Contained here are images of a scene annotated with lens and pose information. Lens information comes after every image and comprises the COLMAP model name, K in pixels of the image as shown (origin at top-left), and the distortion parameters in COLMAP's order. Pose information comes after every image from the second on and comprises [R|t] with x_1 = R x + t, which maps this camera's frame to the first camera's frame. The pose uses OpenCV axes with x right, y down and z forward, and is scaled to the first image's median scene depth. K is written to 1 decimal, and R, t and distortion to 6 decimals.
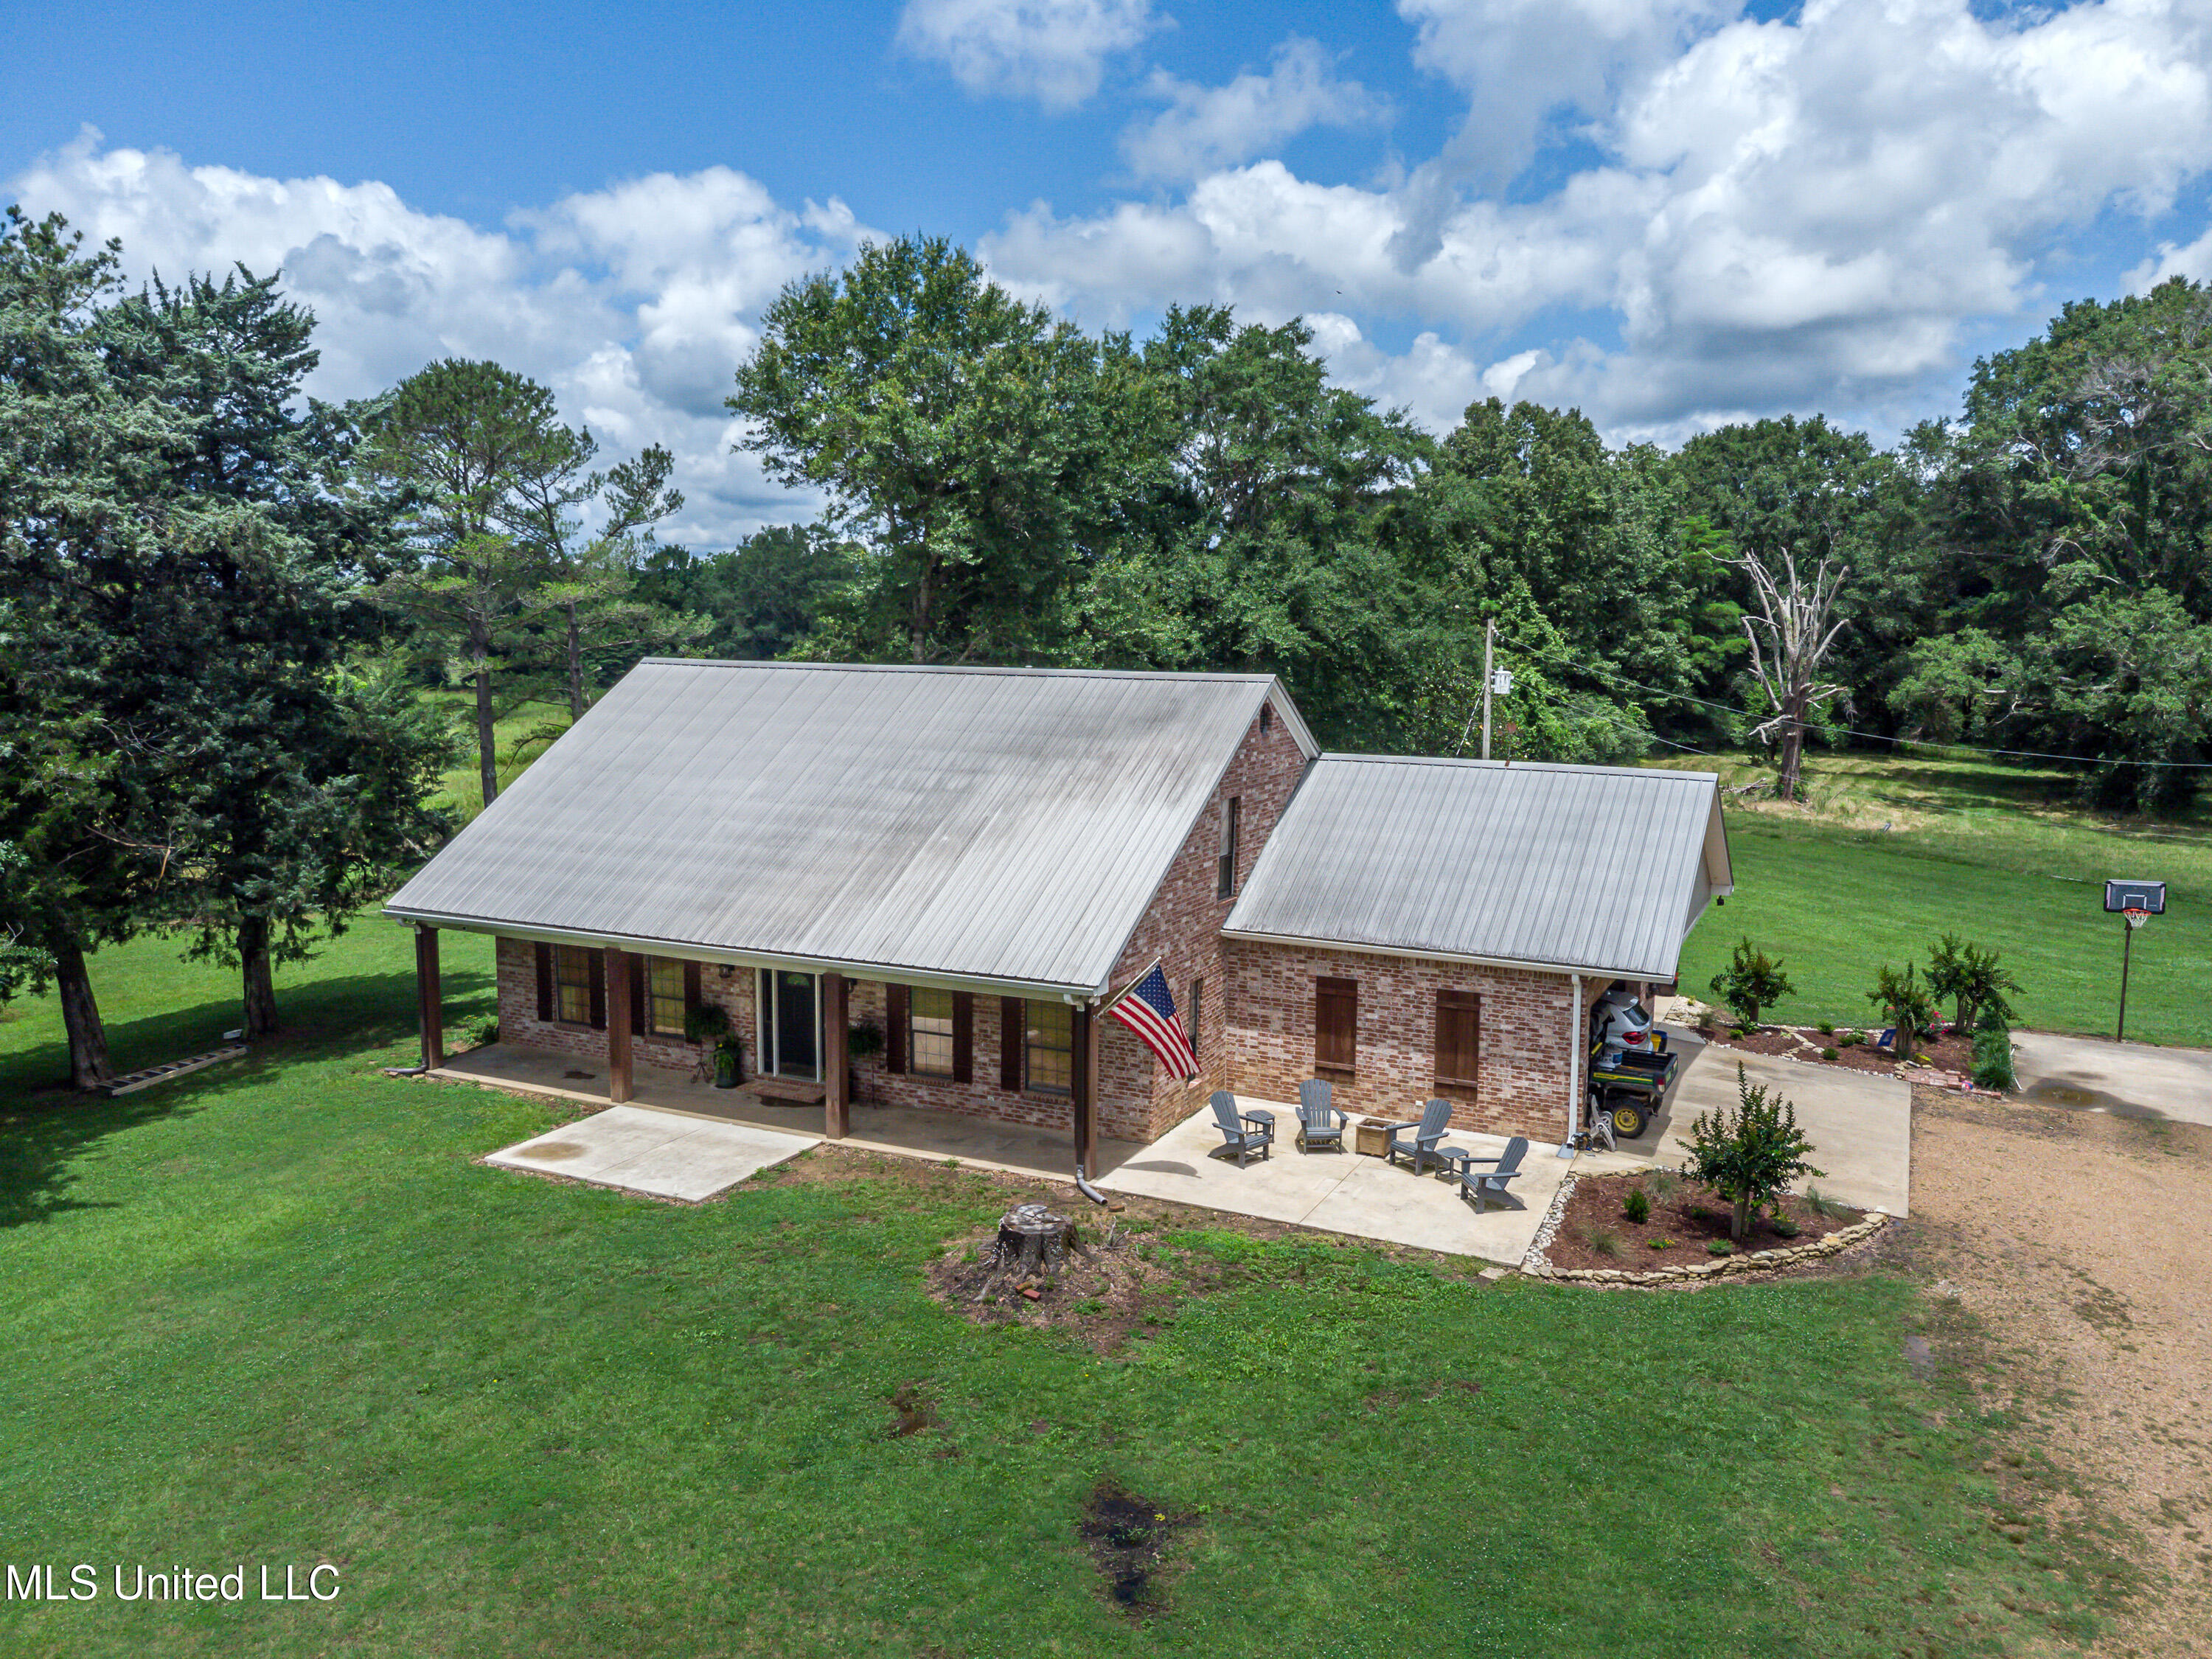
lens RADIAL K [[1642.1, 0, 1125.5], [0, 1642.1, 768.6], [0, 0, 1]] dist [0.012840, -0.004106]
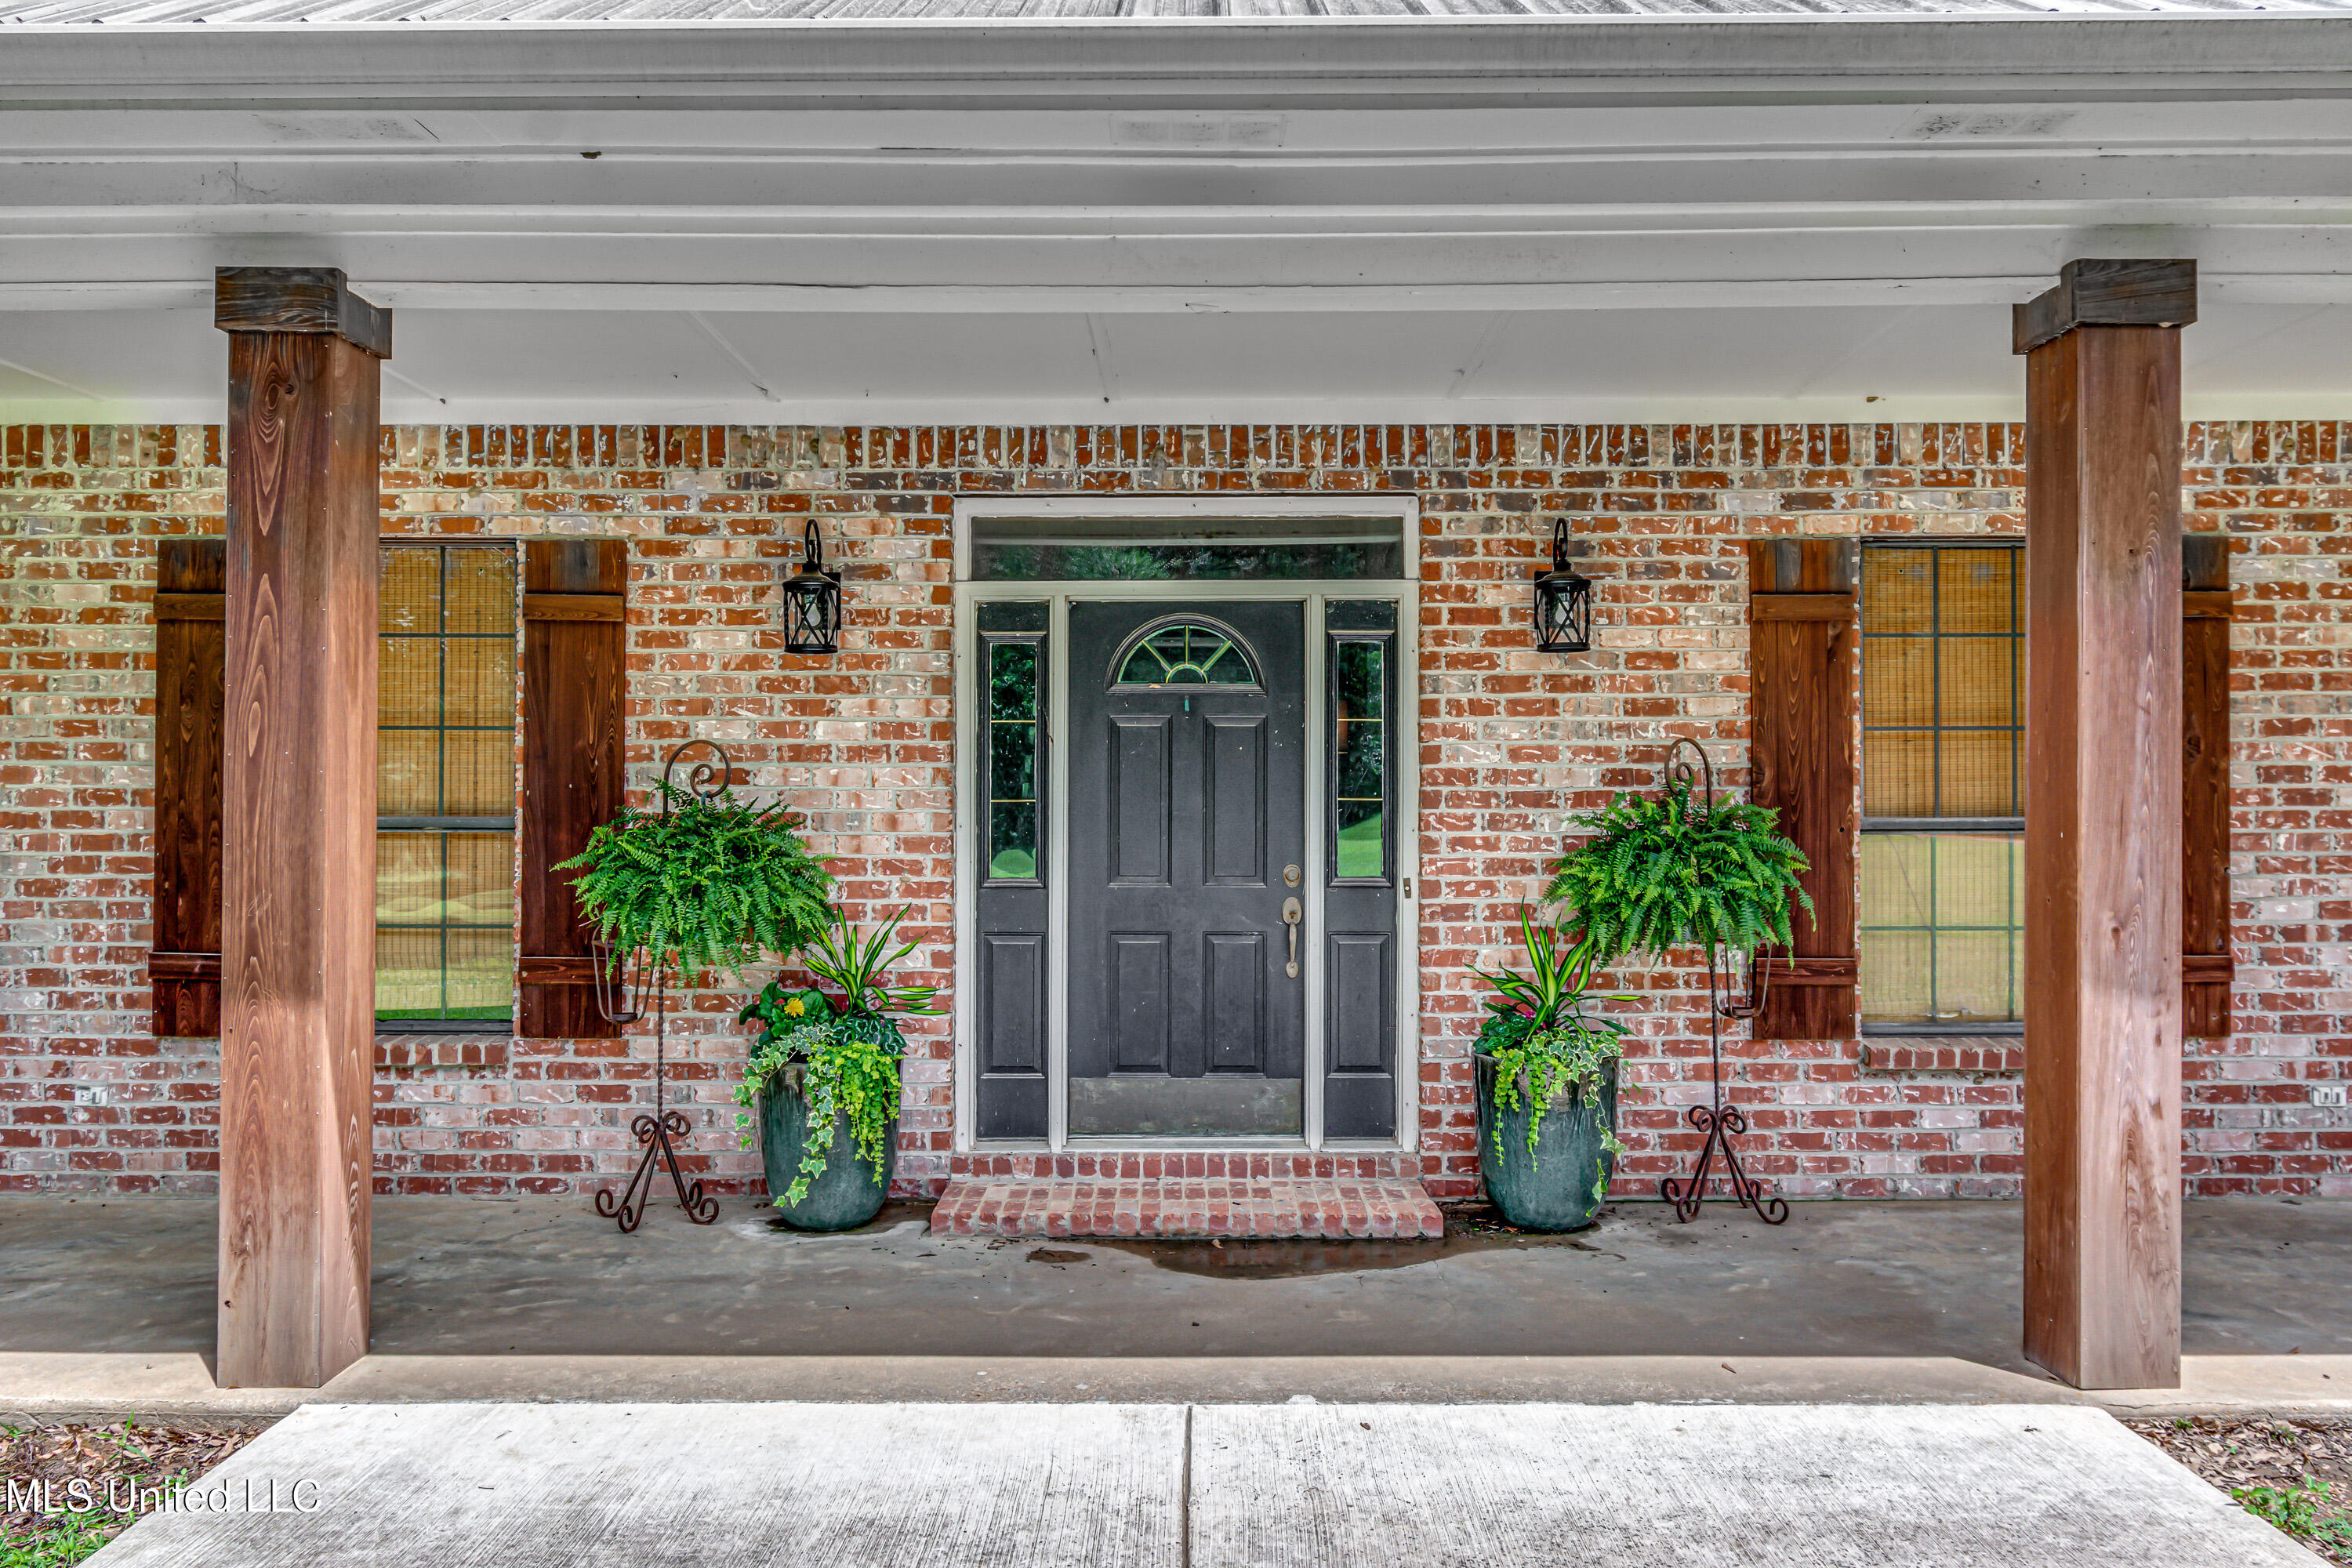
lens RADIAL K [[1620.2, 0, 1178.9], [0, 1620.2, 803.4], [0, 0, 1]] dist [0.002272, -0.002507]
pose [[0.910125, -0.003979, 0.414315, -0.305078], [0.049164, 0.993926, -0.098454, 0.178382], [-0.411407, 0.109975, 0.904793, 0.875389]]
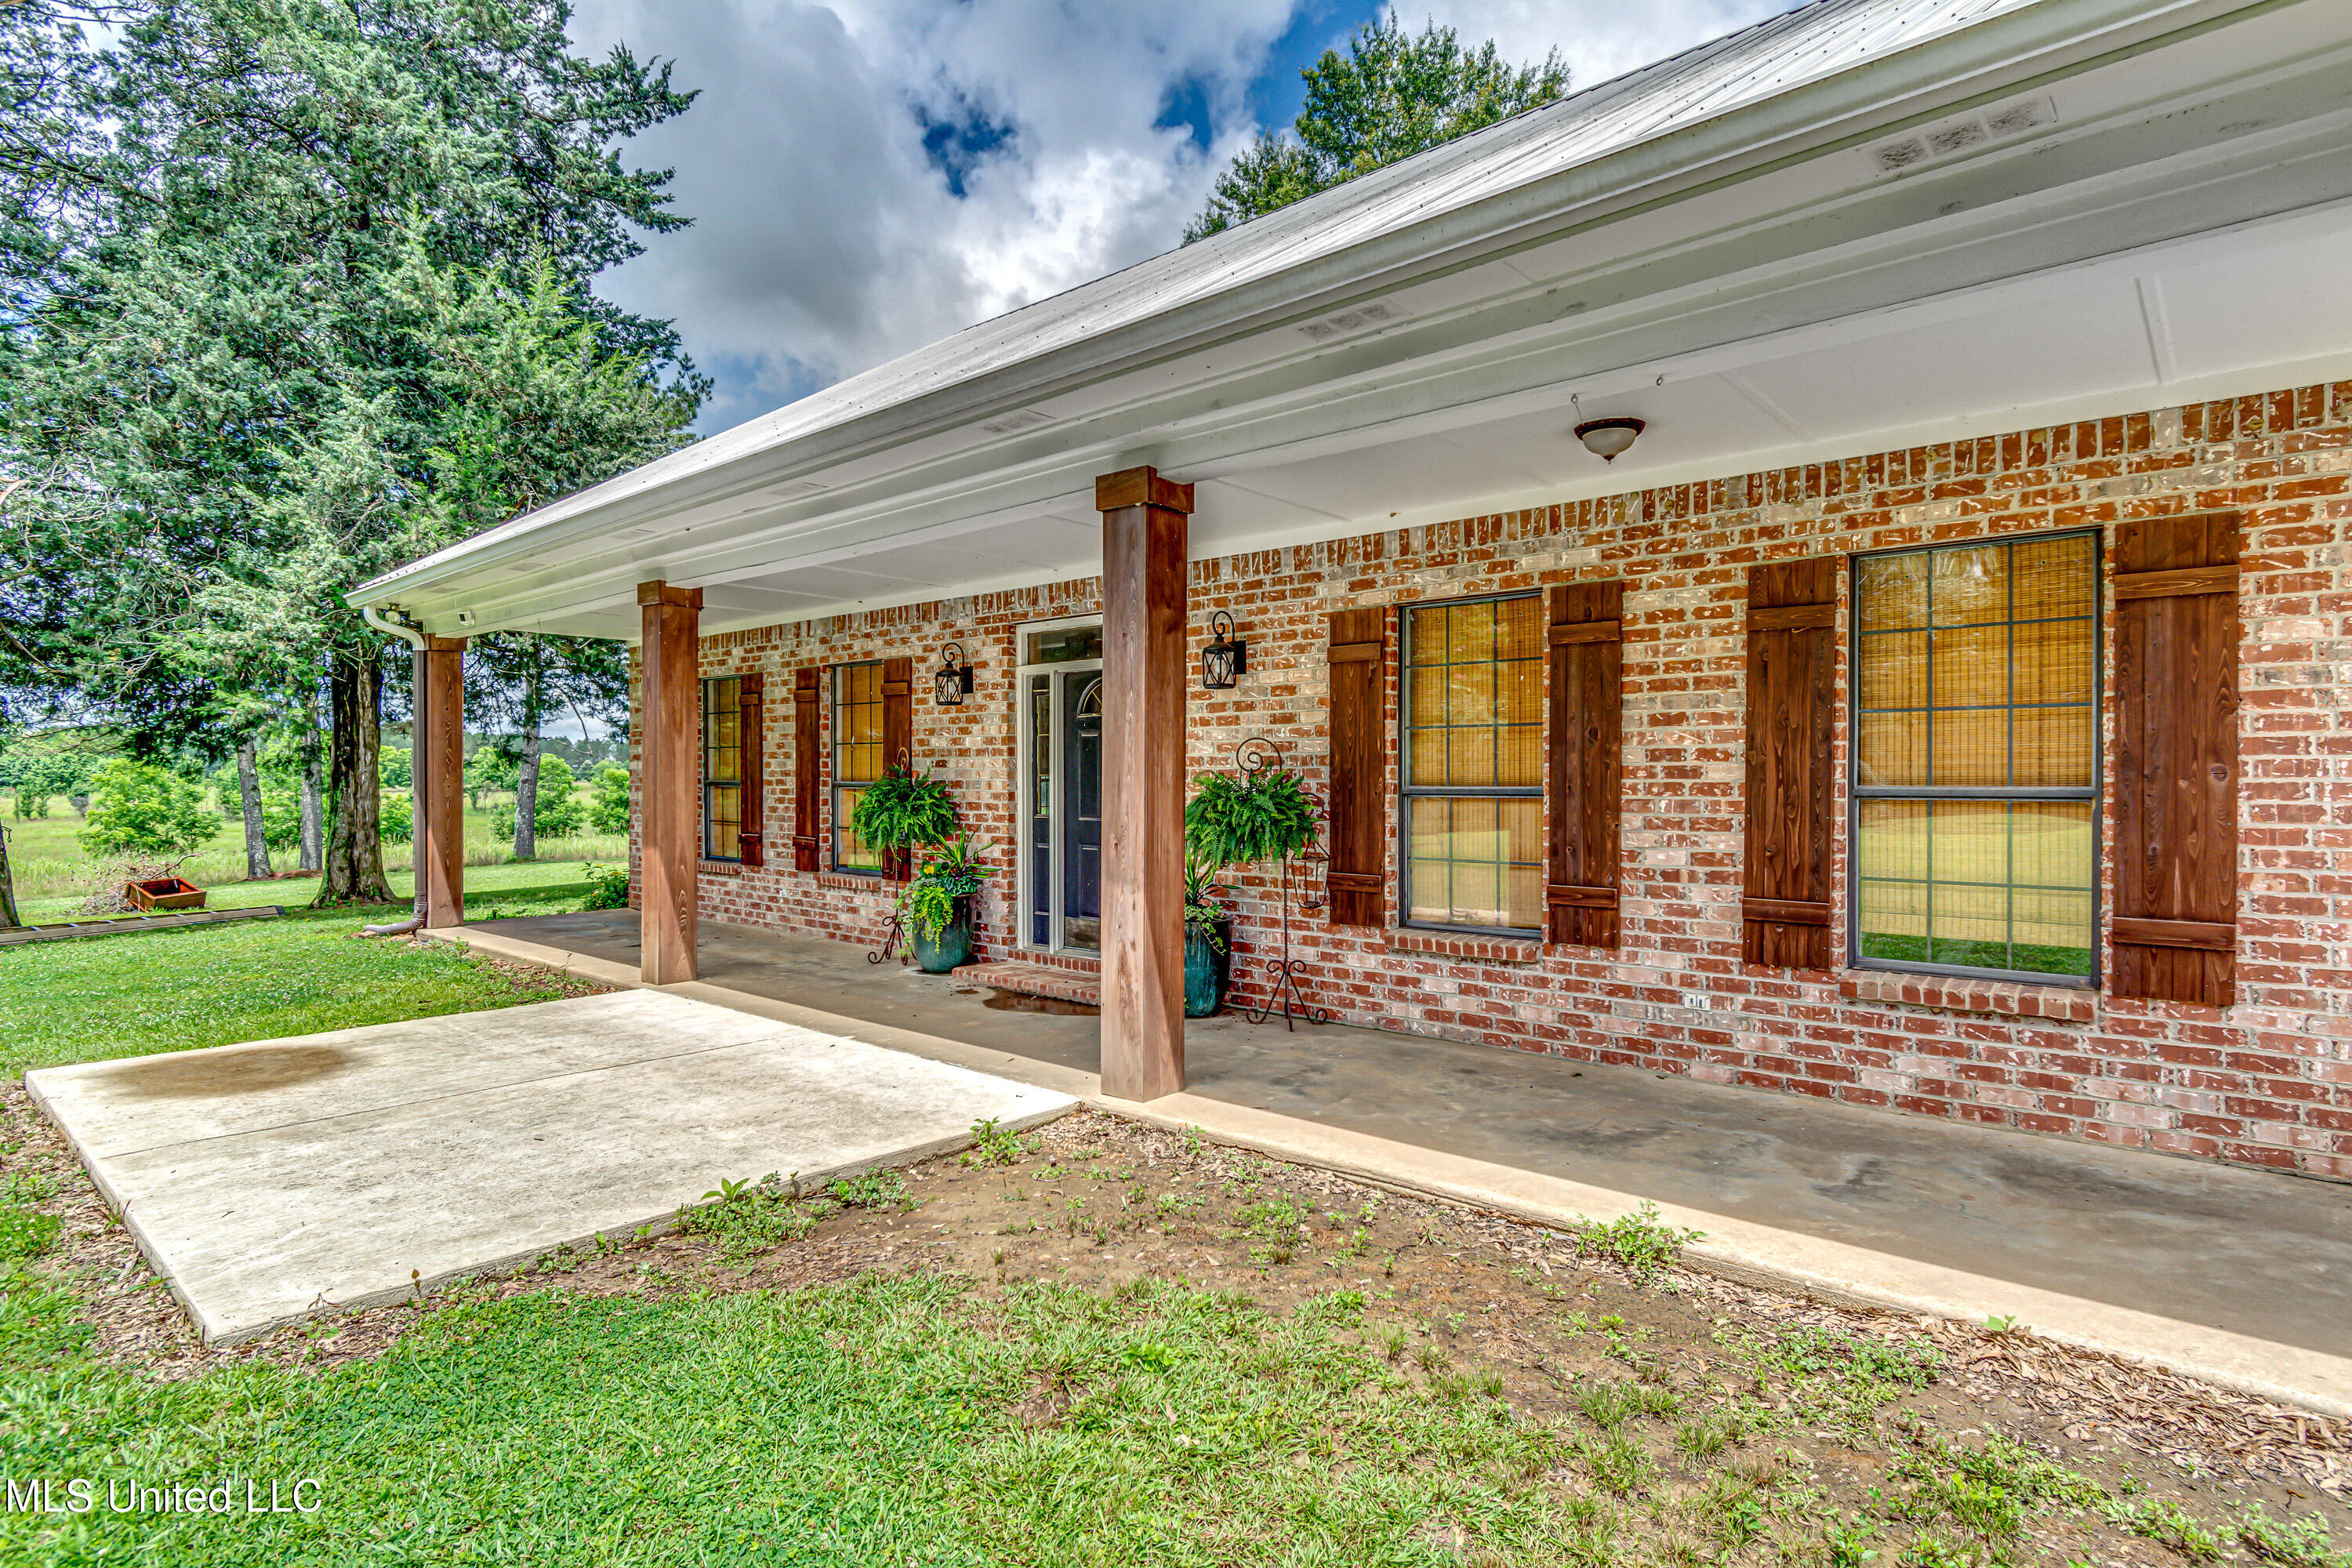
lens RADIAL K [[1192.5, 0, 1204.3], [0, 1192.5, 786.5], [0, 0, 1]] dist [0.000161, -0.000728]
pose [[0.963031, -0.003248, -0.269372, -0.108528], [-0.022879, 0.995329, -0.093796, 0.187357], [0.268419, 0.096491, 0.958458, 0.789279]]
